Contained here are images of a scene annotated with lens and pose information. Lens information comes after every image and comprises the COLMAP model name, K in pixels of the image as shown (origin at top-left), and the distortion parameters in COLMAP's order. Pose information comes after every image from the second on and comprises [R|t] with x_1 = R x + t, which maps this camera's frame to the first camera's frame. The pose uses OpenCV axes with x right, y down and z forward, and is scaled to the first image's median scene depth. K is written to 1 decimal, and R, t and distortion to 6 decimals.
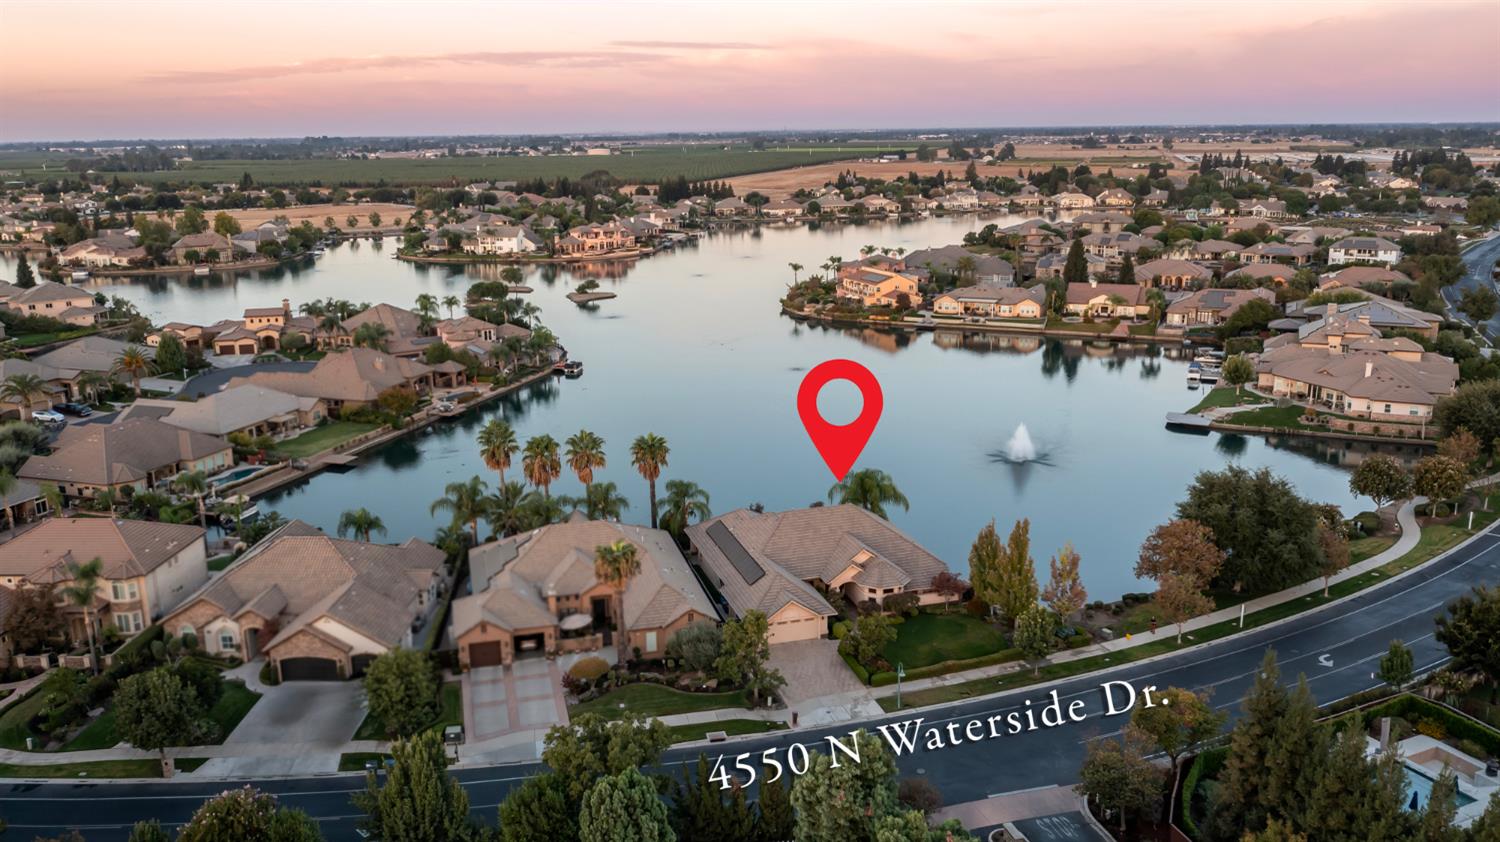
lens RADIAL K [[1142.1, 0, 750.0], [0, 1142.1, 421.0], [0, 0, 1]] dist [-0.025374, -0.000415]
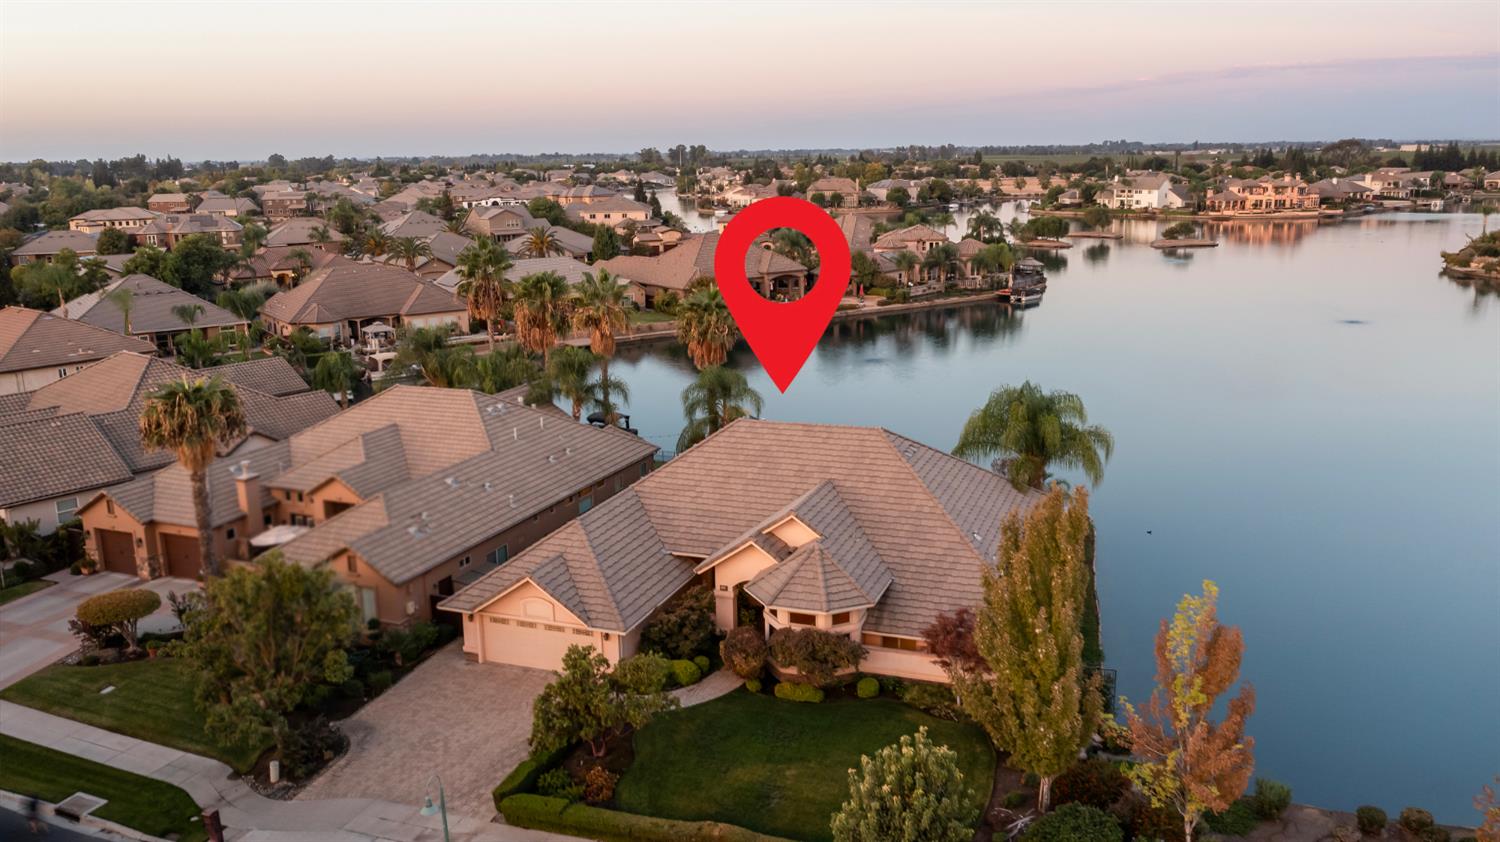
lens RADIAL K [[1180.7, 0, 750.3], [0, 1180.7, 389.7], [0, 0, 1]] dist [-0.009708, -0.002738]
pose [[0.803594, 0.117352, -0.583494, 0.130514], [-0.135837, 0.990657, 0.012164, 0.023797], [0.579470, 0.069485, 0.812026, 0.237645]]
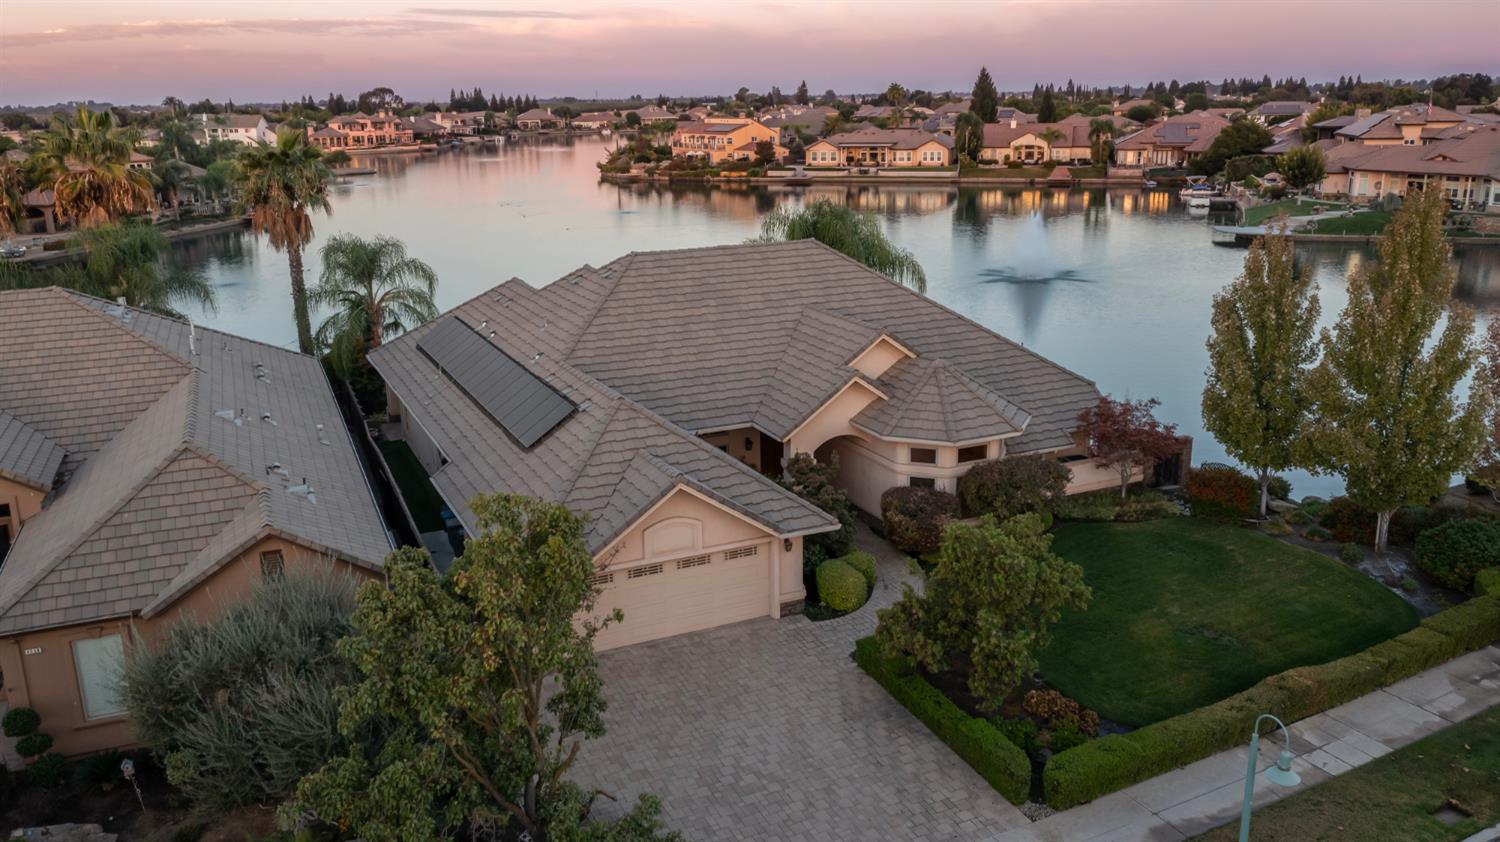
lens RADIAL K [[1180.7, 0, 750.3], [0, 1180.7, 389.7], [0, 0, 1]] dist [-0.009708, -0.002738]
pose [[0.987946, -0.037804, 0.150114, 0.004326], [0.037501, 0.999285, 0.004848, 0.047770], [-0.150190, 0.000840, 0.988657, 0.256632]]
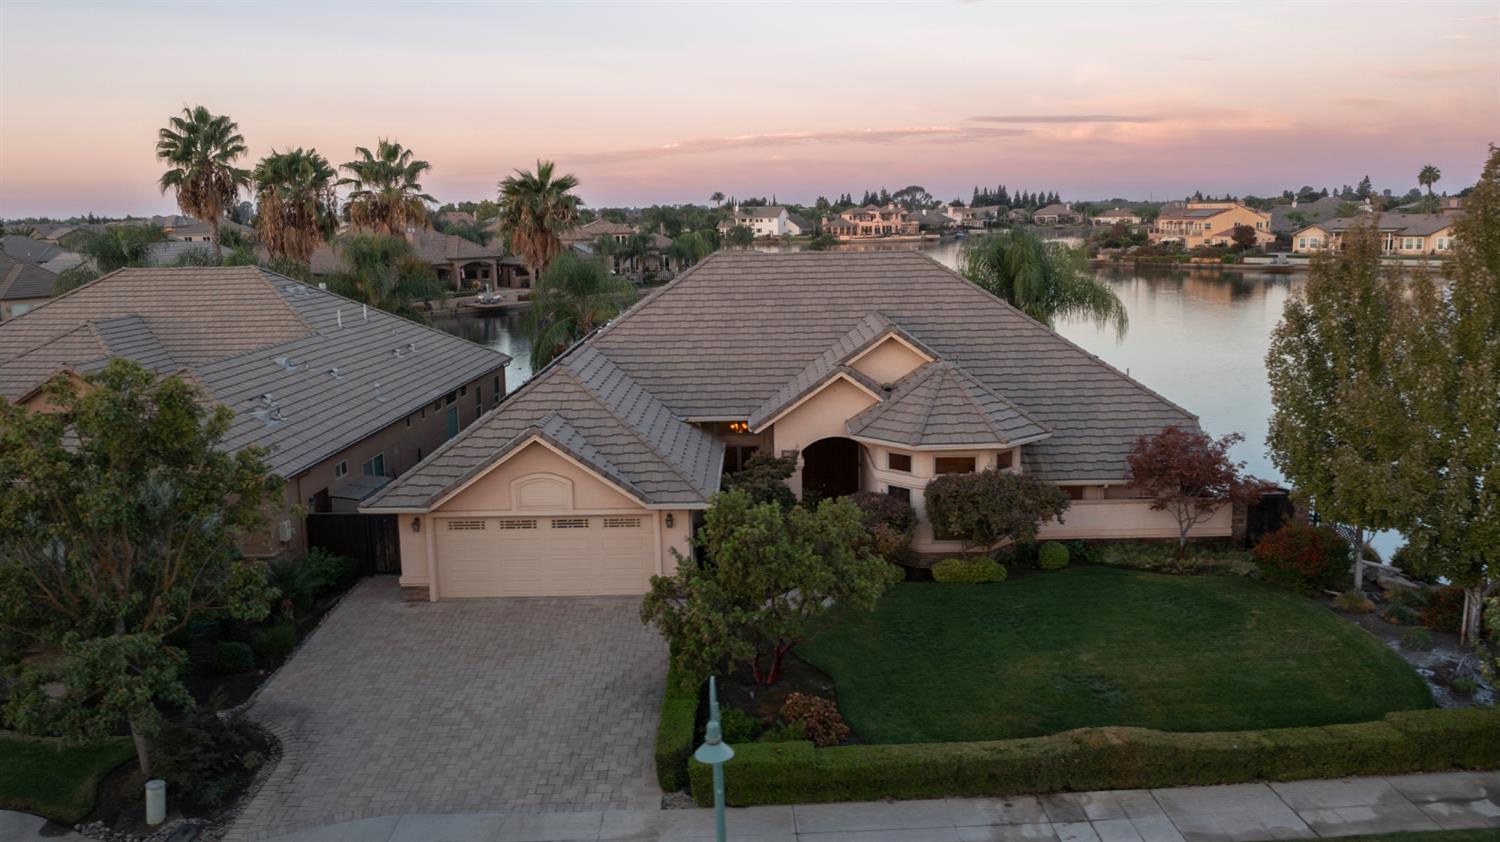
lens RADIAL K [[1180.7, 0, 750.3], [0, 1180.7, 389.7], [0, 0, 1]] dist [-0.009708, -0.002738]
pose [[0.957935, 0.039984, -0.284187, 0.058194], [-0.062932, 0.995411, -0.072081, 0.058037], [0.280000, 0.086934, 0.956056, 0.264951]]
